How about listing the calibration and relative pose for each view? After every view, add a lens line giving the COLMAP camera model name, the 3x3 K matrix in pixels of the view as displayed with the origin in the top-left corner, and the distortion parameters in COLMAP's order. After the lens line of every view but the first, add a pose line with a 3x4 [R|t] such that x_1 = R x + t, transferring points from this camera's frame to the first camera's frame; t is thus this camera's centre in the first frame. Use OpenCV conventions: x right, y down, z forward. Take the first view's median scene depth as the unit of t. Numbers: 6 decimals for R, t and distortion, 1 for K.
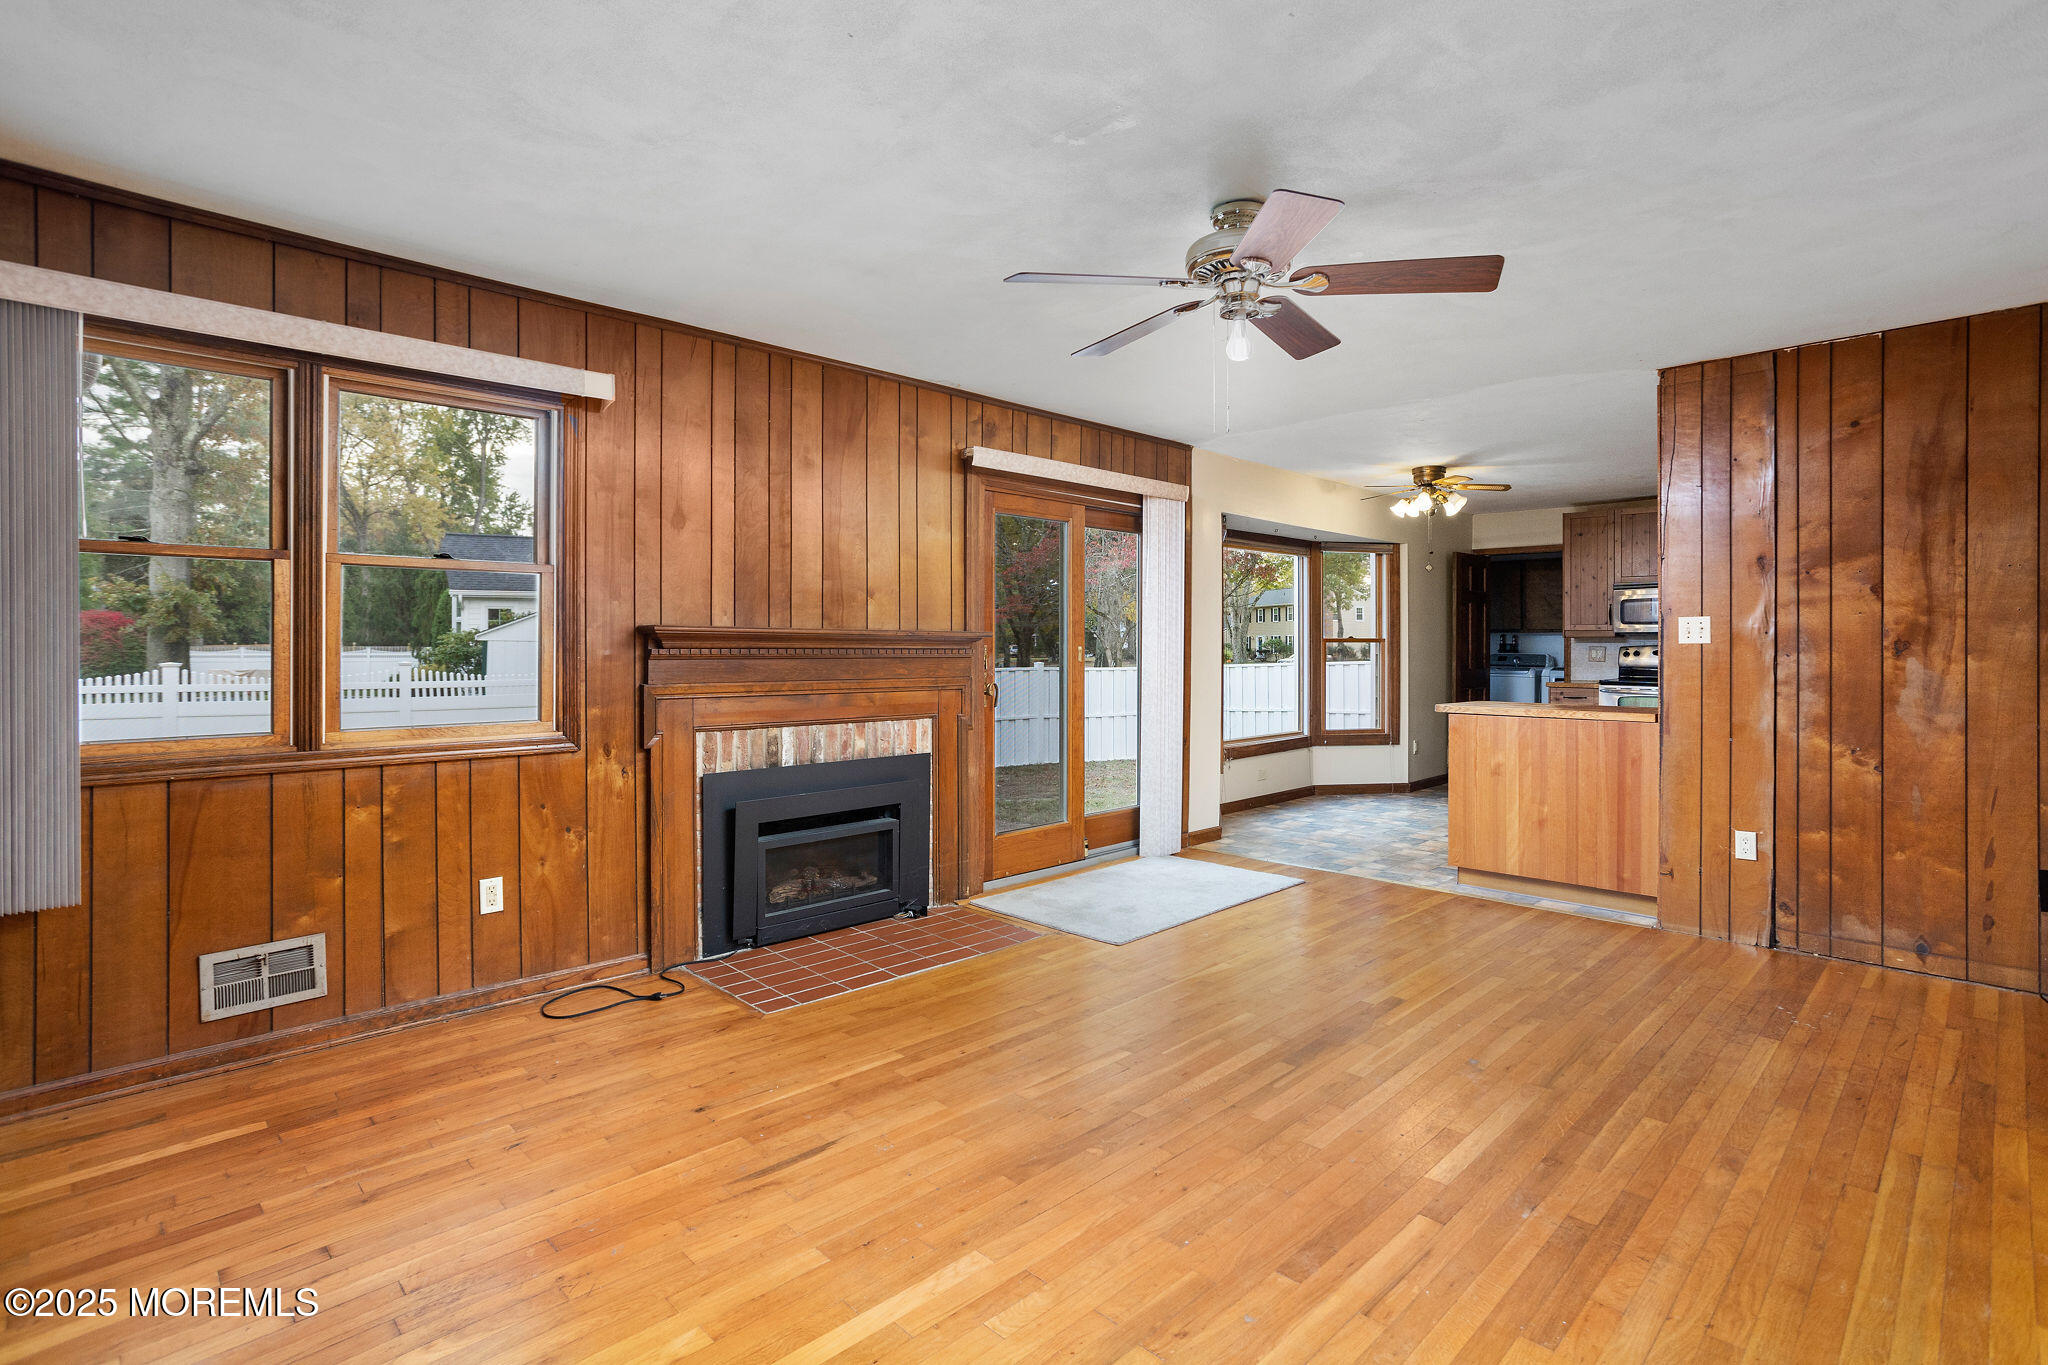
lens RADIAL K [[996.5, 0, 1019.9], [0, 996.5, 650.5], [0, 0, 1]] dist [-0.056684, 0.039087]
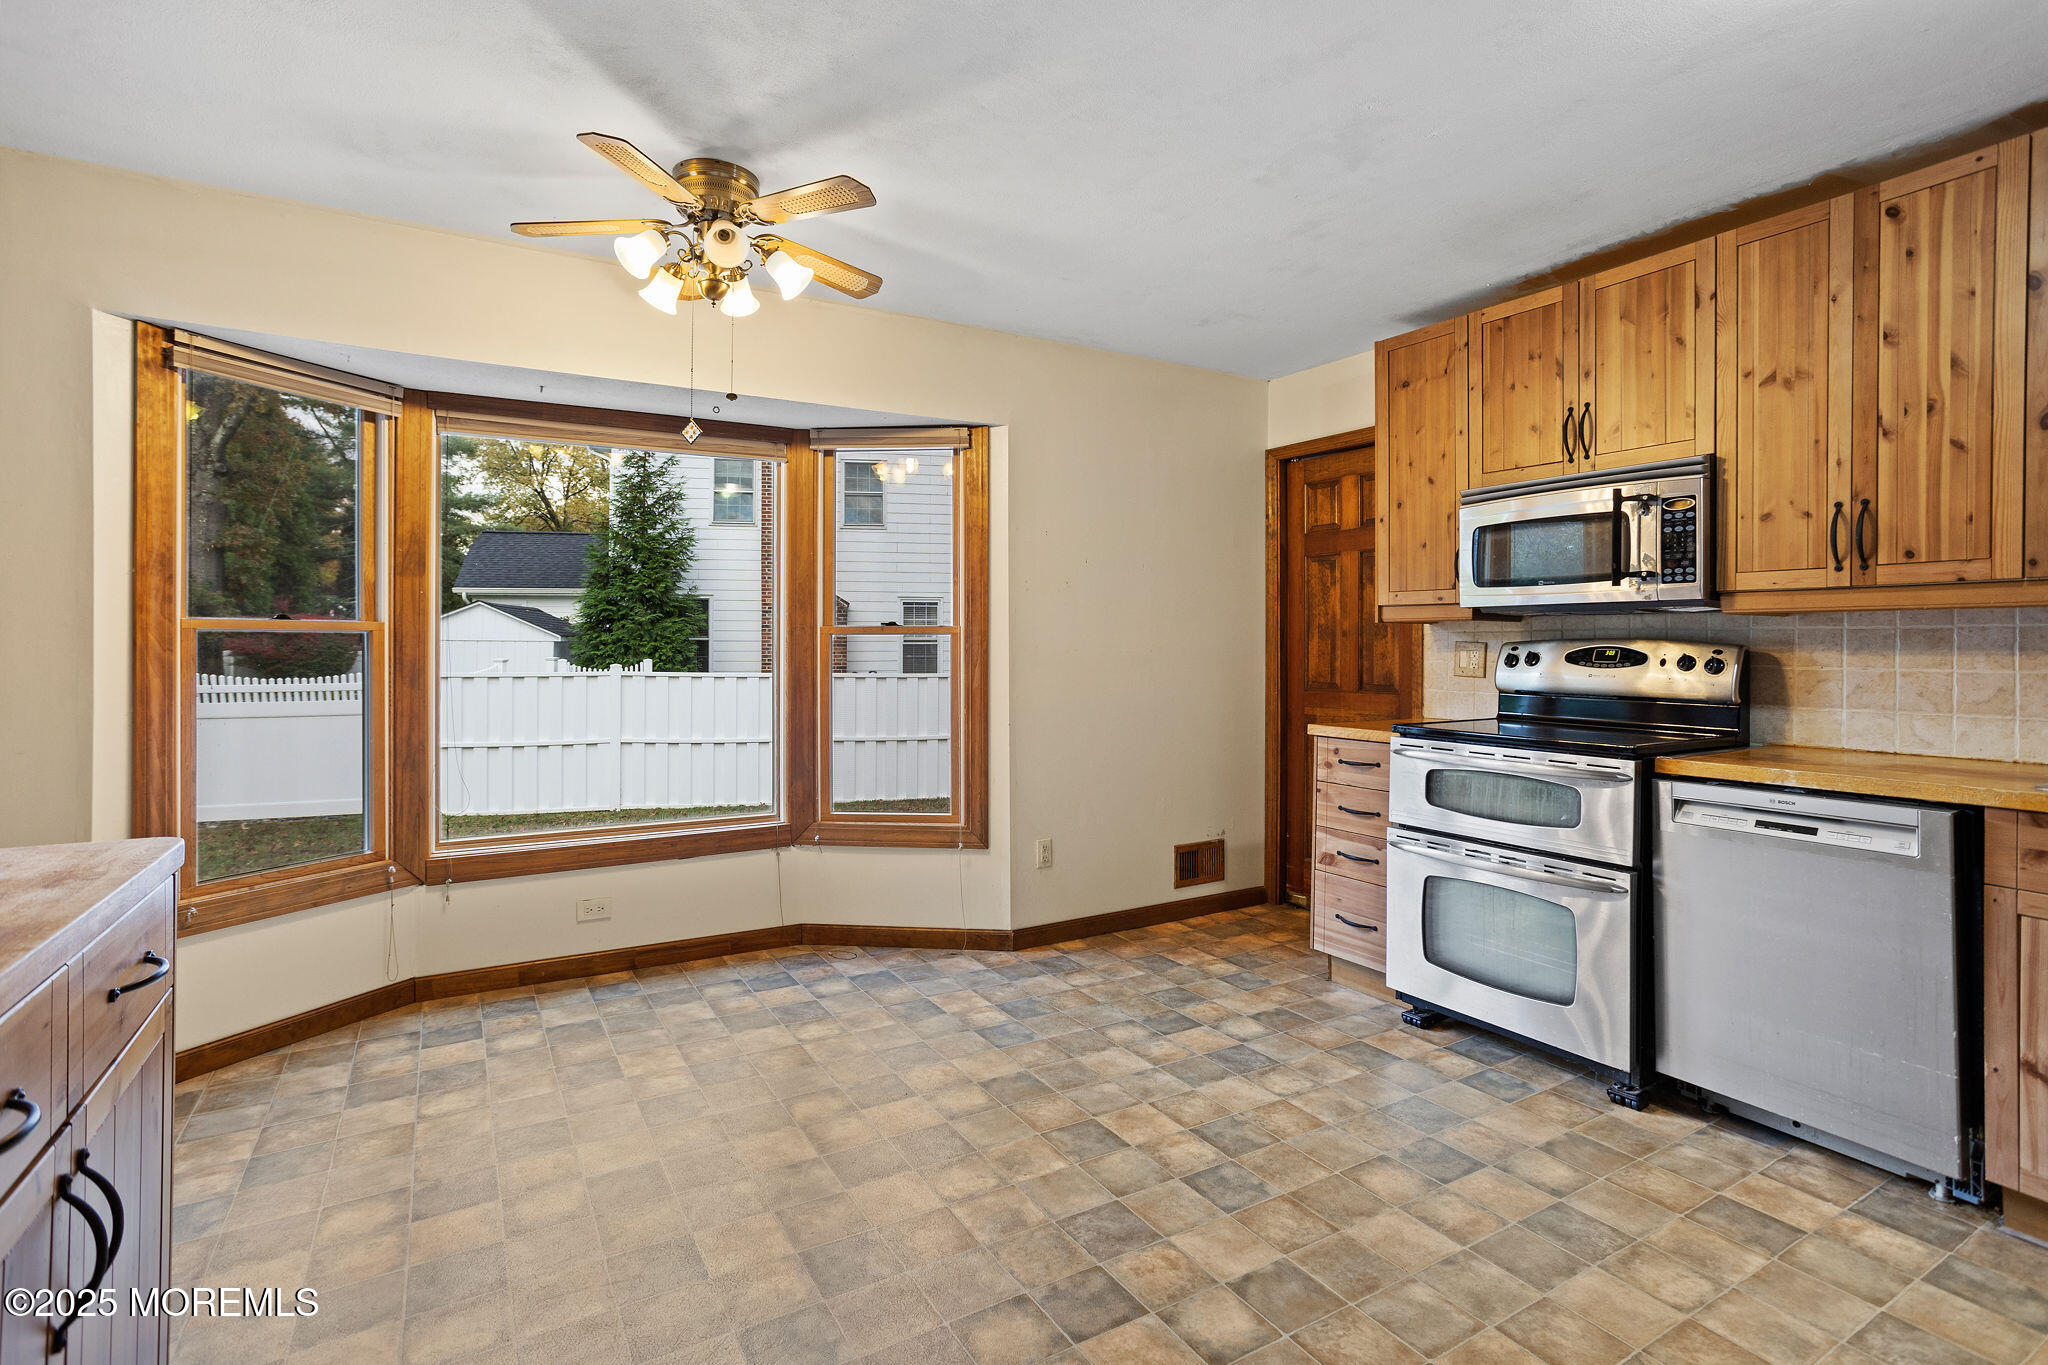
lens RADIAL K [[984.6, 0, 1018.1], [0, 984.6, 649.6], [0, 0, 1]] dist [-0.057315, 0.034543]
pose [[0.973846, 0.000797, -0.227209, 1.071278], [-0.000857, 1.000000, -0.000167, -0.001192], [0.227209, 0.000358, 0.973846, 1.157419]]
